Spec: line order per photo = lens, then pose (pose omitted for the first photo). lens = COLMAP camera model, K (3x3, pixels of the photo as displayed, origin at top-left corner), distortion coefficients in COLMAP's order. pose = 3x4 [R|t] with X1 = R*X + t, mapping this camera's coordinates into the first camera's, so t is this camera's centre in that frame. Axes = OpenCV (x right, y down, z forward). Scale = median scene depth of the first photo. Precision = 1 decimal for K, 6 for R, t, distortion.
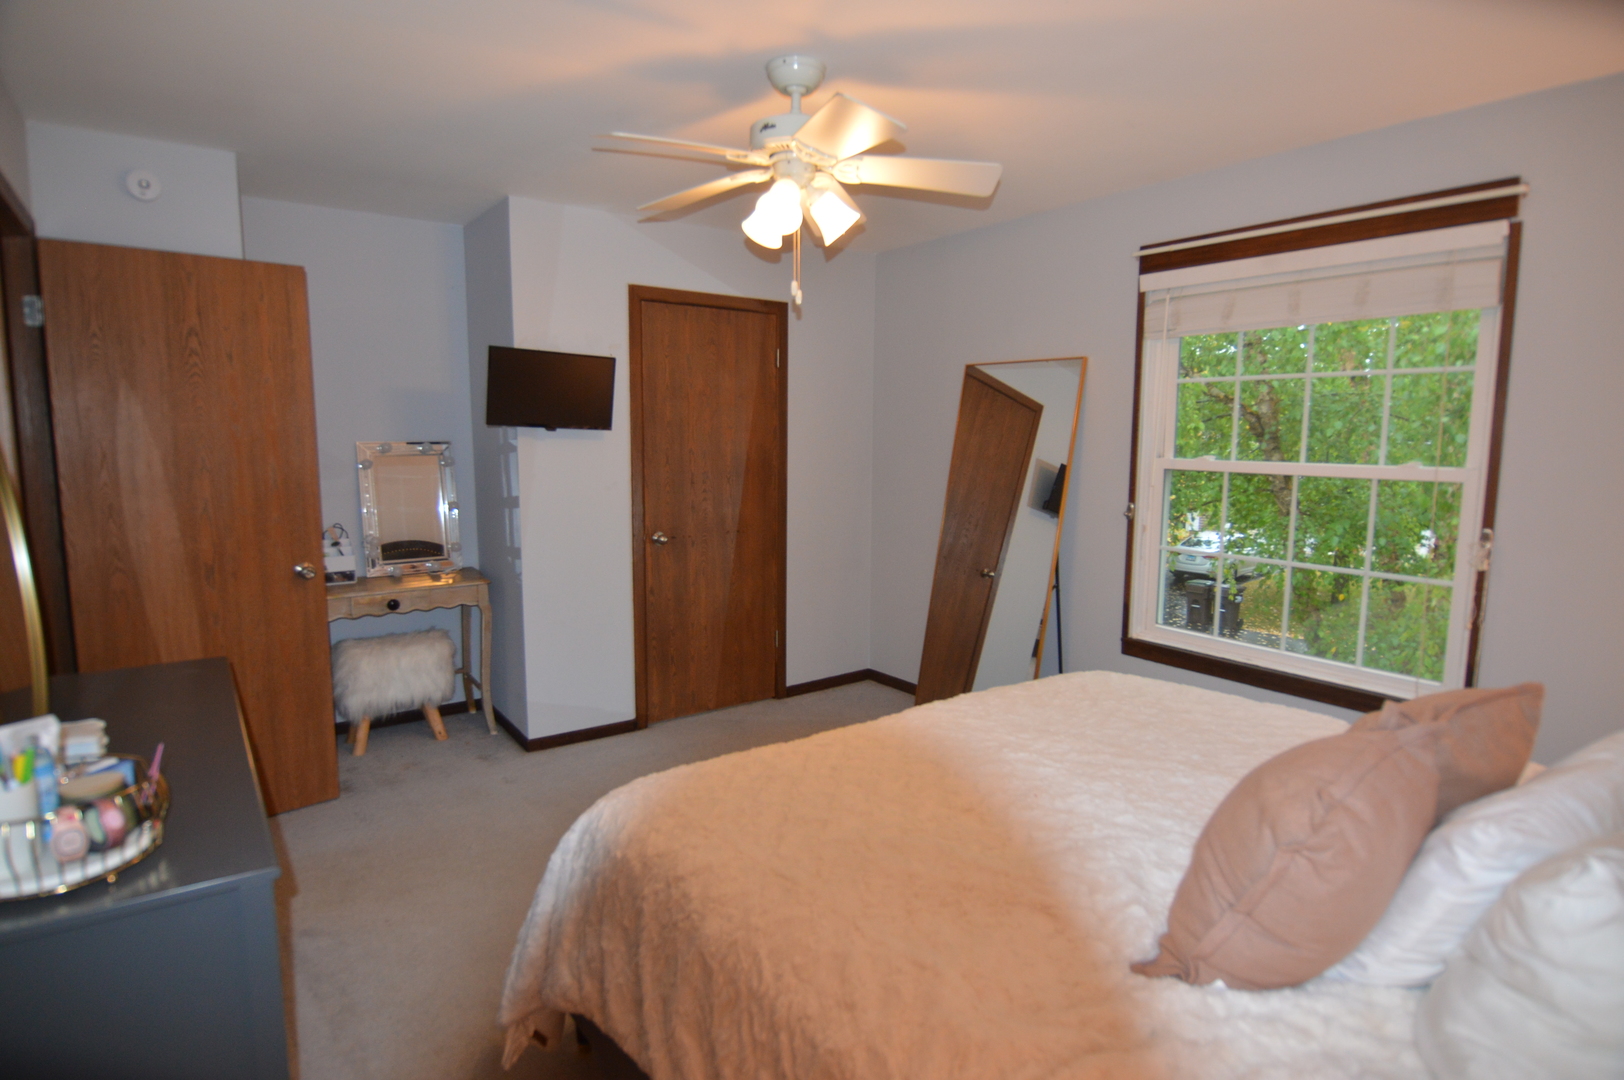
lens RADIAL K [[930.6, 0, 812.0], [0, 930.6, 540.0], [0, 0, 1]] dist [-0.001730, -0.000459]
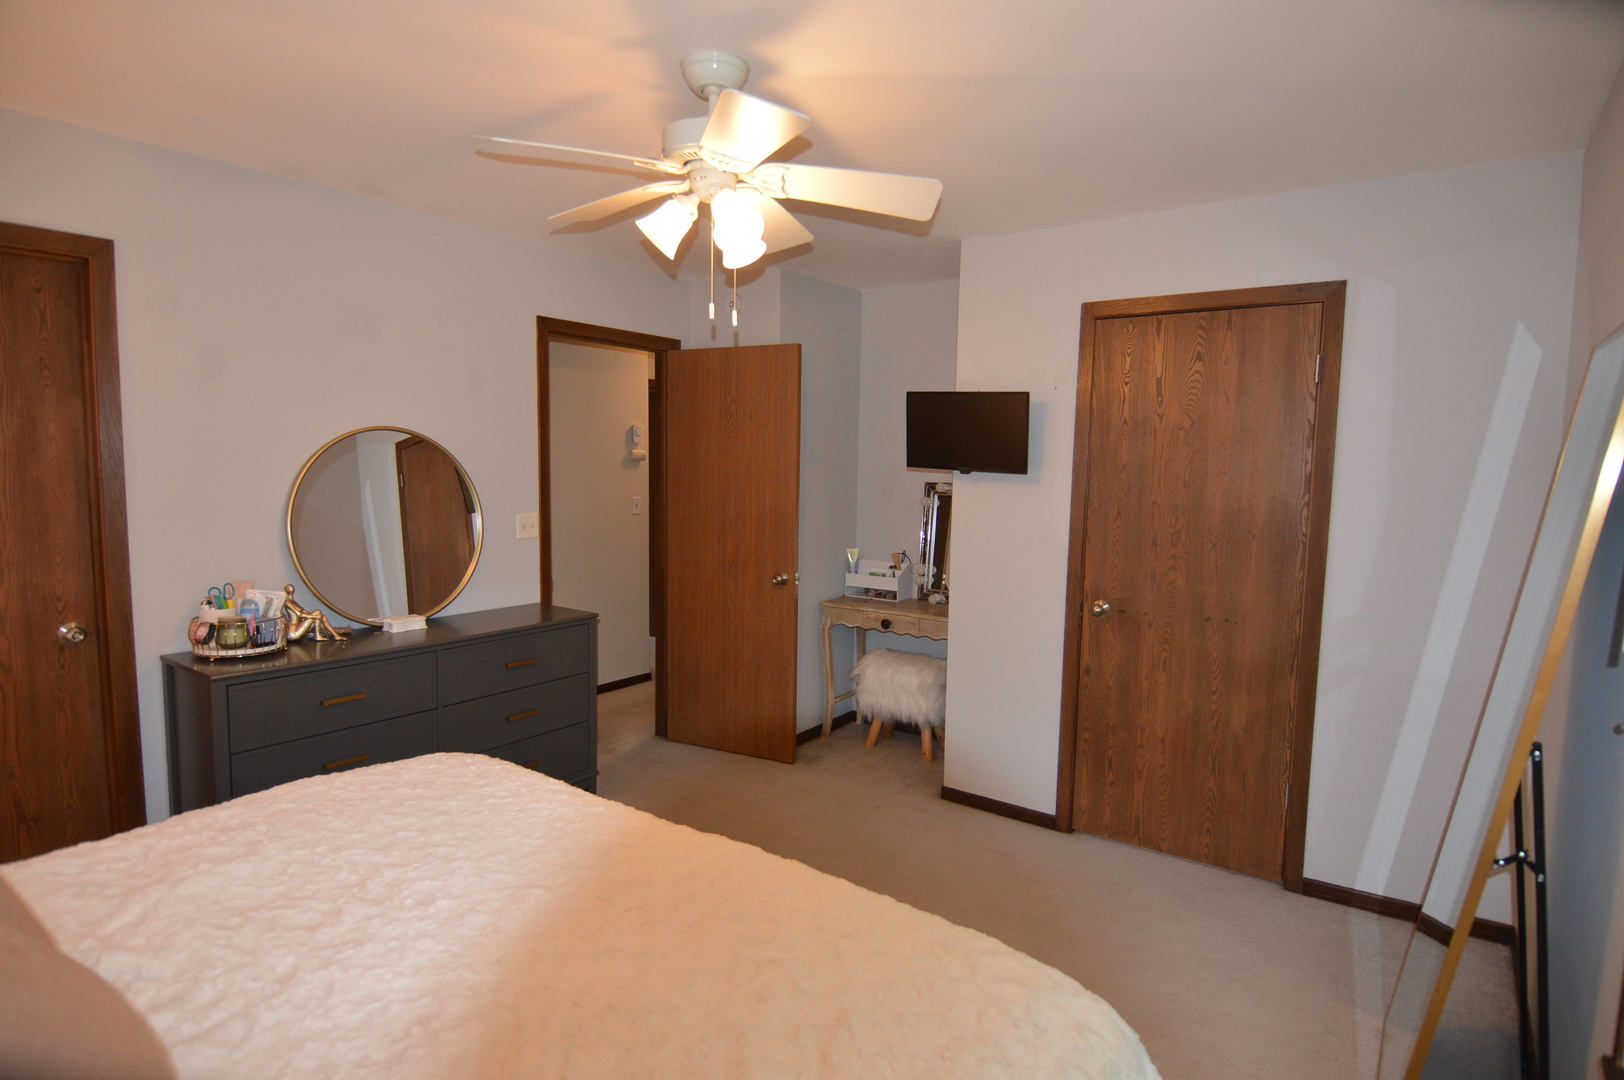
lens RADIAL K [[868.8, 0, 812.0], [0, 868.8, 540.0], [0, 0, 1]] dist [-0.001496, -0.017788]
pose [[0.275512, 0.081549, -0.957832, 0.486769], [-0.129069, 0.990511, 0.047205, -0.064259], [0.952593, 0.110621, 0.283423, 0.544219]]
